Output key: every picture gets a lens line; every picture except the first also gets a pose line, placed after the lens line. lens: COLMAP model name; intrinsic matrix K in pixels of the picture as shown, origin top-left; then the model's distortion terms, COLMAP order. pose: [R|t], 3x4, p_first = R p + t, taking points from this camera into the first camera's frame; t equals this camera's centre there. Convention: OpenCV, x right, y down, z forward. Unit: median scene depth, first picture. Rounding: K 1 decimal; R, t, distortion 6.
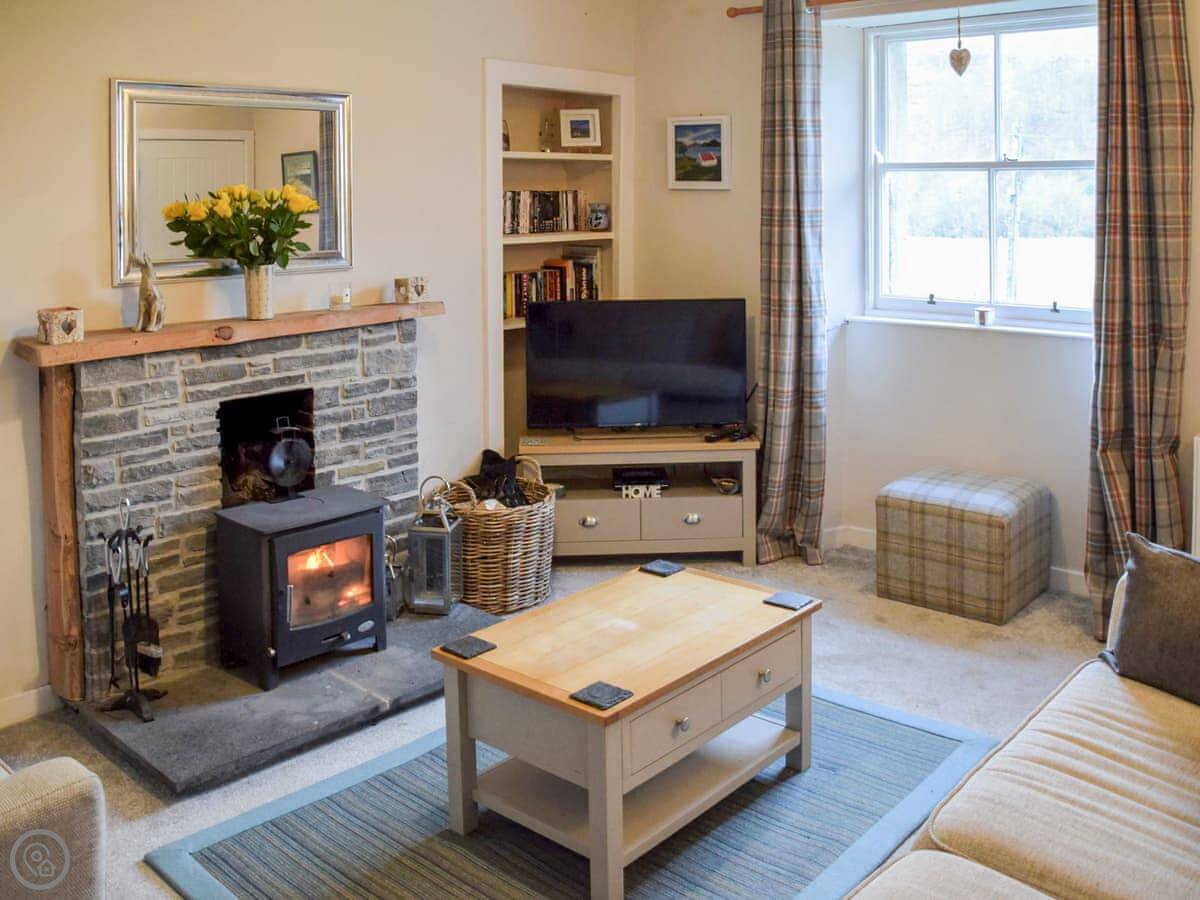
lens RADIAL K [[908.1, 0, 612.7], [0, 908.1, 384.3], [0, 0, 1]] dist [-0.074384, 0.055897]
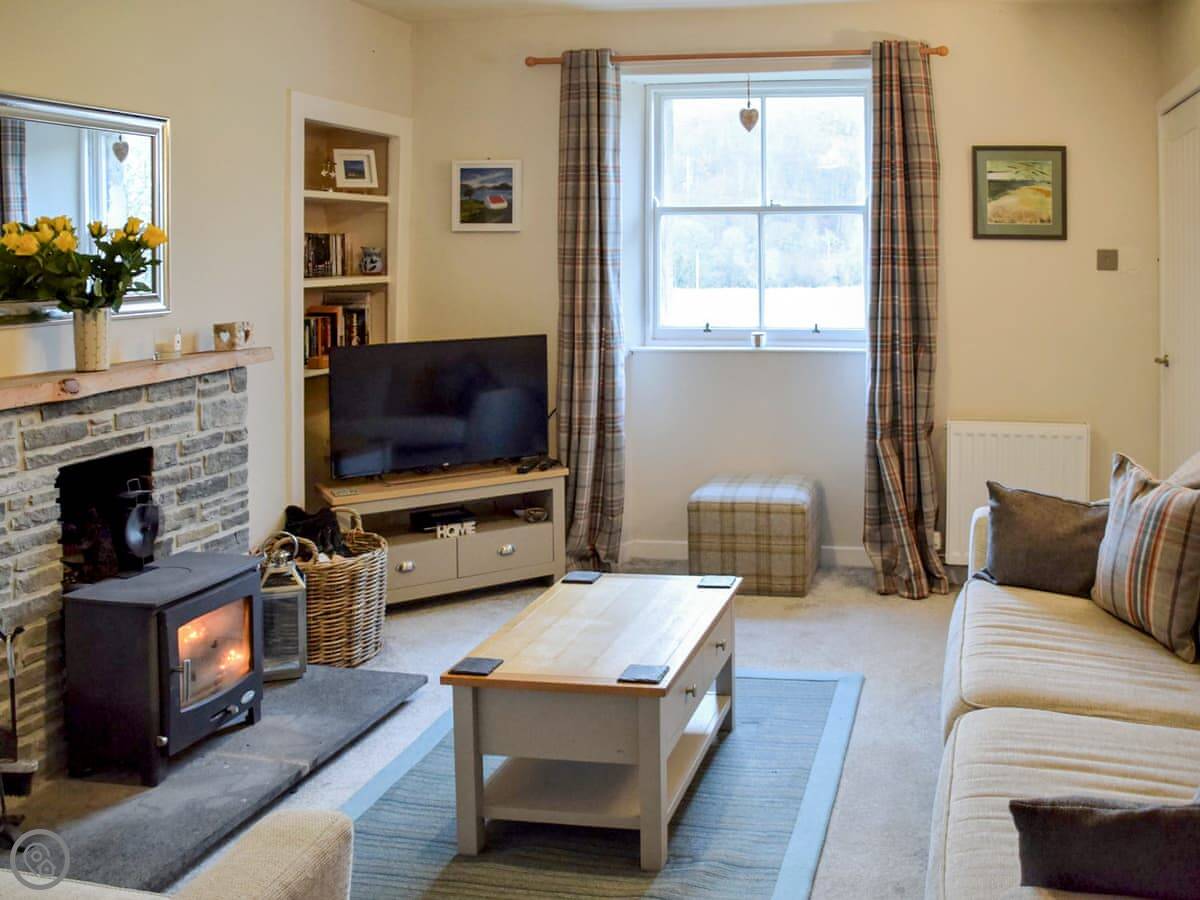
lens RADIAL K [[924.7, 0, 597.8], [0, 924.7, 452.8], [0, 0, 1]] dist [-0.067189, 0.041482]
pose [[0.907861, -0.087041, 0.410137, -0.296466], [0.084048, 0.996139, 0.025359, 0.024270], [-0.410761, 0.011449, 0.911671, -0.006432]]
